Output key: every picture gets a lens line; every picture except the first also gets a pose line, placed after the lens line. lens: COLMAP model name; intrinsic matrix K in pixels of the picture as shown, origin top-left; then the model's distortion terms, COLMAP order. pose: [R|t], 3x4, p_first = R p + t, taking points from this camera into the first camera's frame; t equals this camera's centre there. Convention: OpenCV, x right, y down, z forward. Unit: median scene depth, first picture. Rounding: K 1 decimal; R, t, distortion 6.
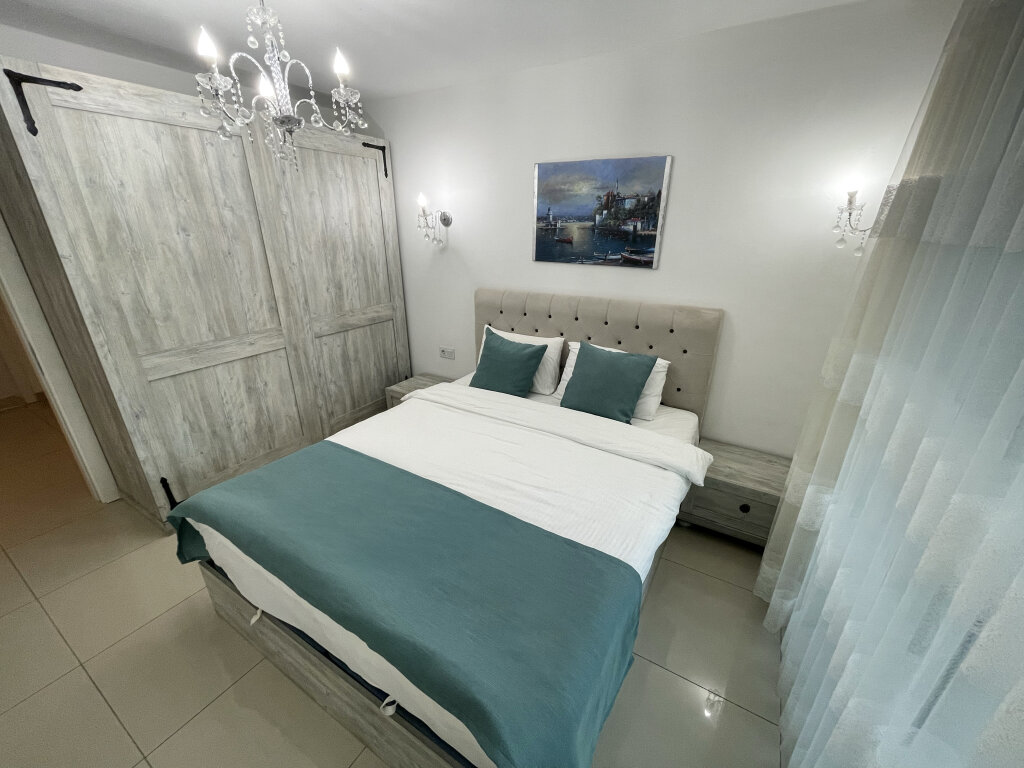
lens RADIAL K [[410.0, 0, 505.0], [0, 410.0, 390.1], [0, 0, 1]] dist [0.000169, -0.000544]
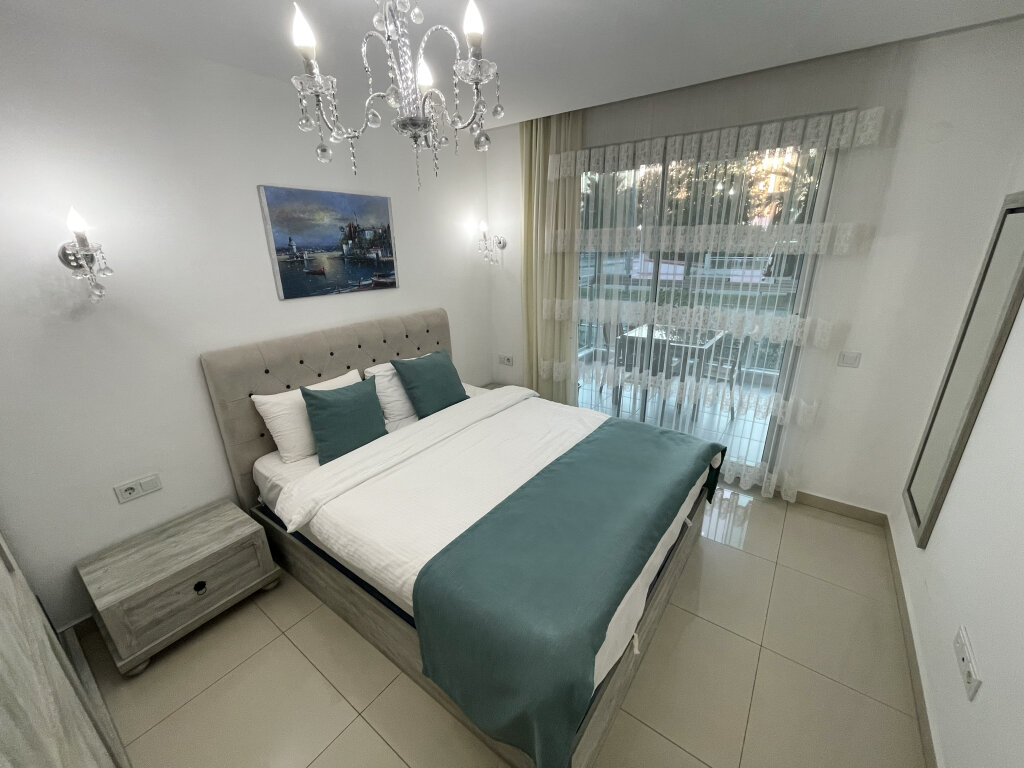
lens RADIAL K [[410.0, 0, 512.1], [0, 410.0, 384.4], [0, 0, 1]] dist [0.000169, -0.000544]
pose [[0.101785, -0.322784, 0.940984, -0.811483], [0.411277, 0.874929, 0.255638, -0.212621], [-0.905810, 0.360984, 0.221808, 0.521910]]
